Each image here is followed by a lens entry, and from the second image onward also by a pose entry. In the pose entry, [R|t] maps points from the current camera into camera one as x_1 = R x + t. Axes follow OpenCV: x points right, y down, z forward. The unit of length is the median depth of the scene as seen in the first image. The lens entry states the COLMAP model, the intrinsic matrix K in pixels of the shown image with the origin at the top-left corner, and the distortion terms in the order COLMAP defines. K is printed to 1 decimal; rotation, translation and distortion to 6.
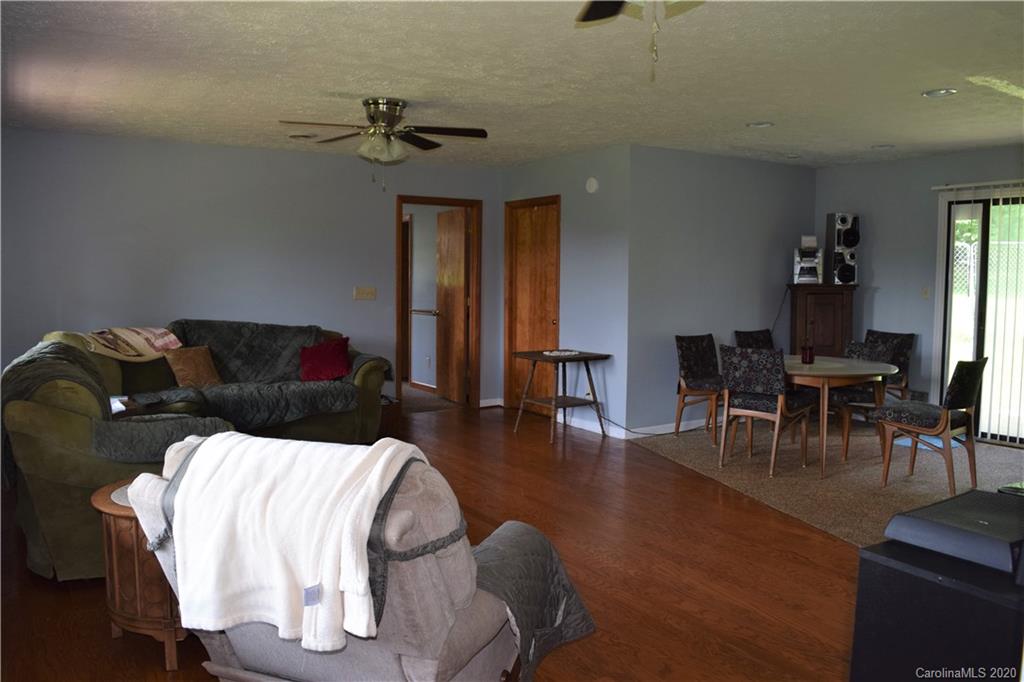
lens RADIAL K [[818.9, 0, 495.6], [0, 818.9, 342.9], [0, 0, 1]] dist [-0.095504, 0.018221]
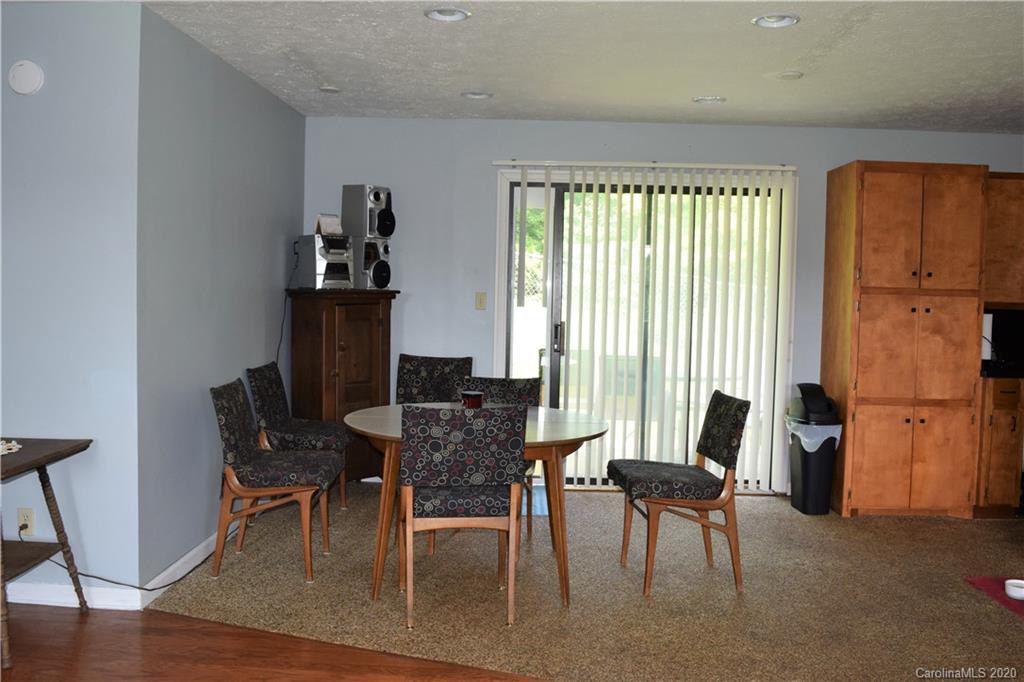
lens RADIAL K [[898.4, 0, 512.0], [0, 898.4, 341.0], [0, 0, 1]] dist [-0.104199, 0.003786]
pose [[0.546115, -0.041736, 0.836670, -0.152205], [0.046731, 0.998721, 0.019317, -0.041674], [-0.836405, 0.028549, 0.547367, 0.523306]]
